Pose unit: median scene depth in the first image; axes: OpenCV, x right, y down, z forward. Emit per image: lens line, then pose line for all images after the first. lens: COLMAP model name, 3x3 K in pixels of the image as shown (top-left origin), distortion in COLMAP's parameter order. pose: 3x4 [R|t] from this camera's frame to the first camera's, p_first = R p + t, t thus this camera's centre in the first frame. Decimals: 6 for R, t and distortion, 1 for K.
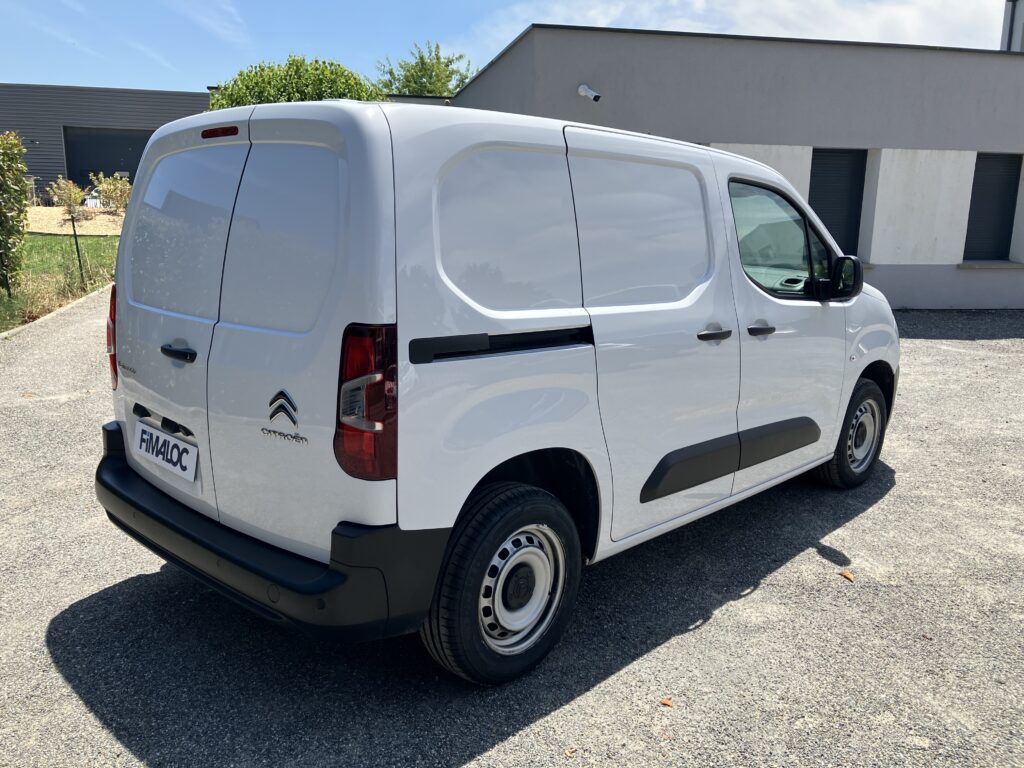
lens RADIAL K [[834.4, 0, 511.4], [0, 834.4, 372.3], [0, 0, 1]] dist [0.011825, -0.033330]
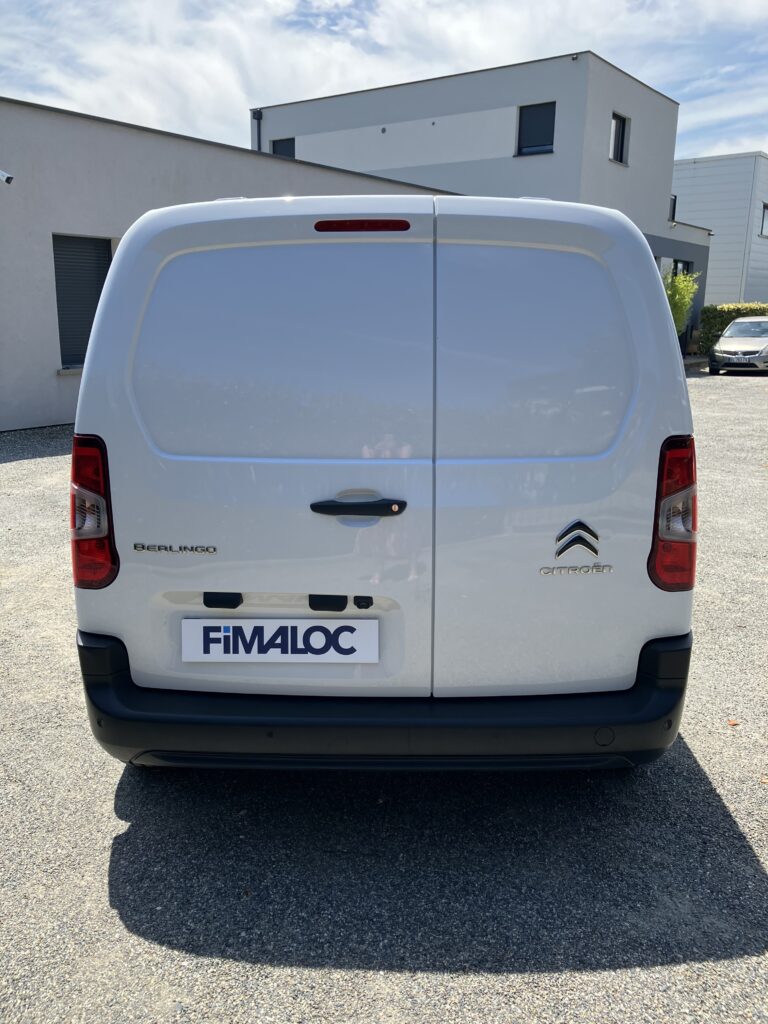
lens RADIAL K [[841.0, 0, 384.0], [0, 841.0, 512.0], [0, 0, 1]] dist [0.007350, -0.003569]
pose [[0.736078, -0.165112, 0.656450, -0.854680], [0.134731, 0.986127, 0.096959, -0.087575], [-0.663353, 0.017075, 0.748112, 0.367080]]
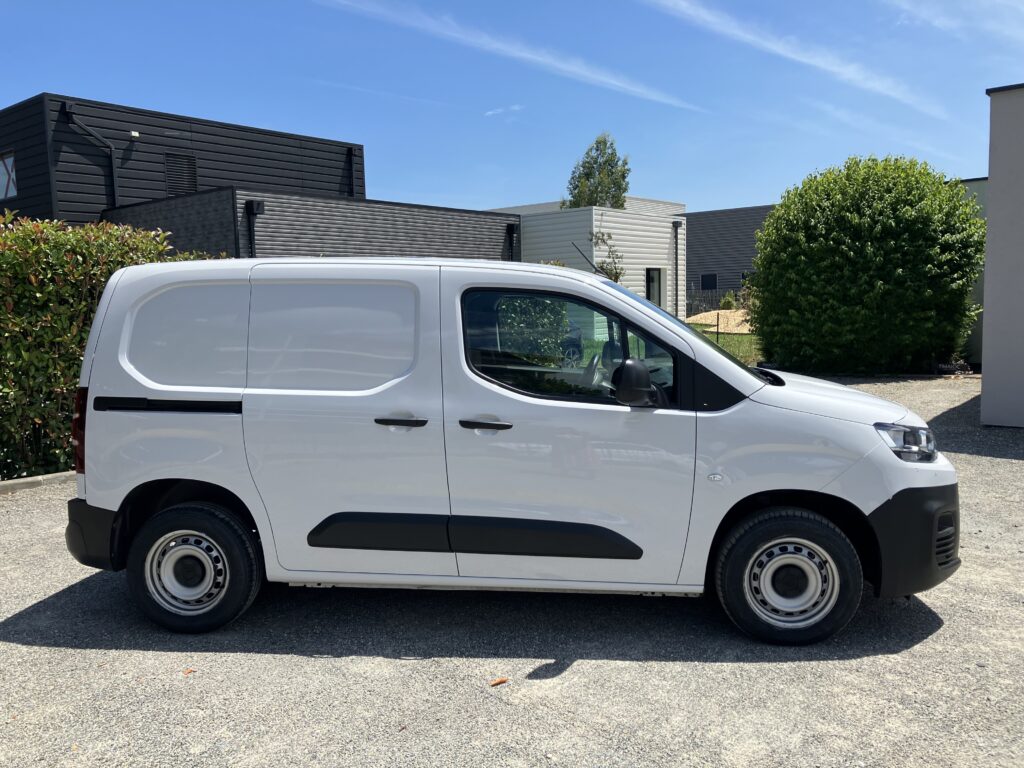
lens RADIAL K [[841.0, 0, 512.0], [0, 841.0, 384.0], [0, 0, 1]] dist [0.007350, -0.003569]
pose [[0.620263, 0.030972, -0.783782, 1.456799], [-0.120888, 0.991057, -0.056505, -0.057069], [0.775022, 0.129798, 0.618460, 0.449520]]
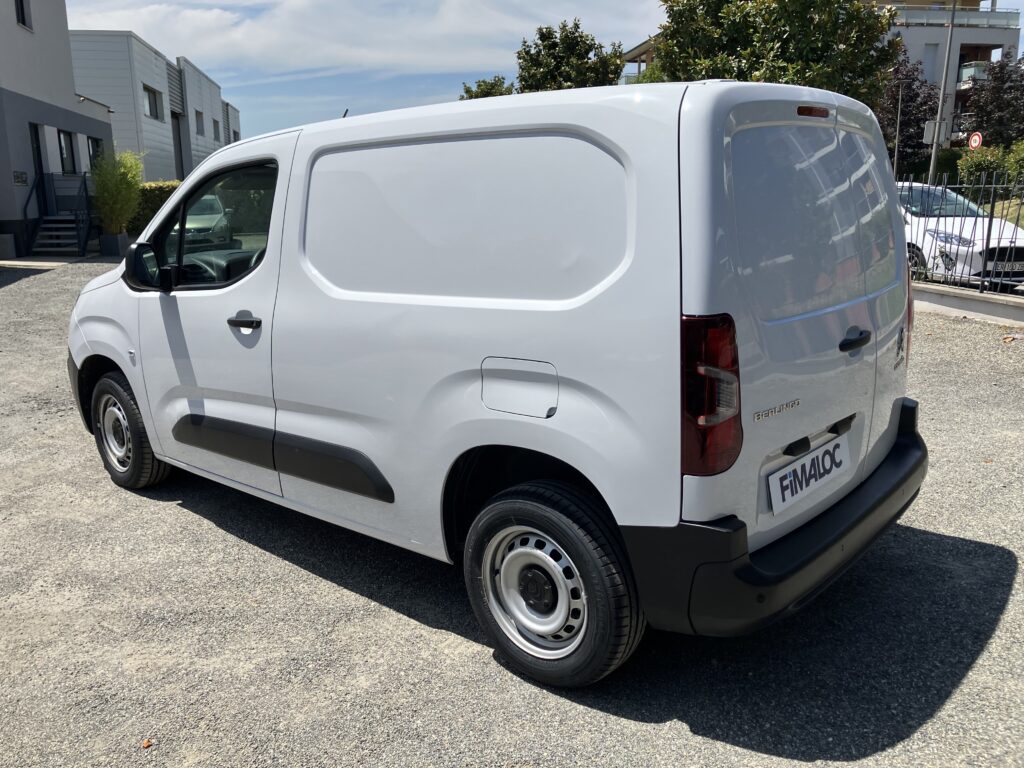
lens RADIAL K [[841.0, 0, 512.0], [0, 841.0, 384.0], [0, 0, 1]] dist [0.007350, -0.003569]
pose [[-0.042685, -0.239809, 0.969881, -1.267140], [0.207170, 0.947542, 0.243404, -0.280151], [-0.977373, 0.211320, 0.009236, 1.313101]]
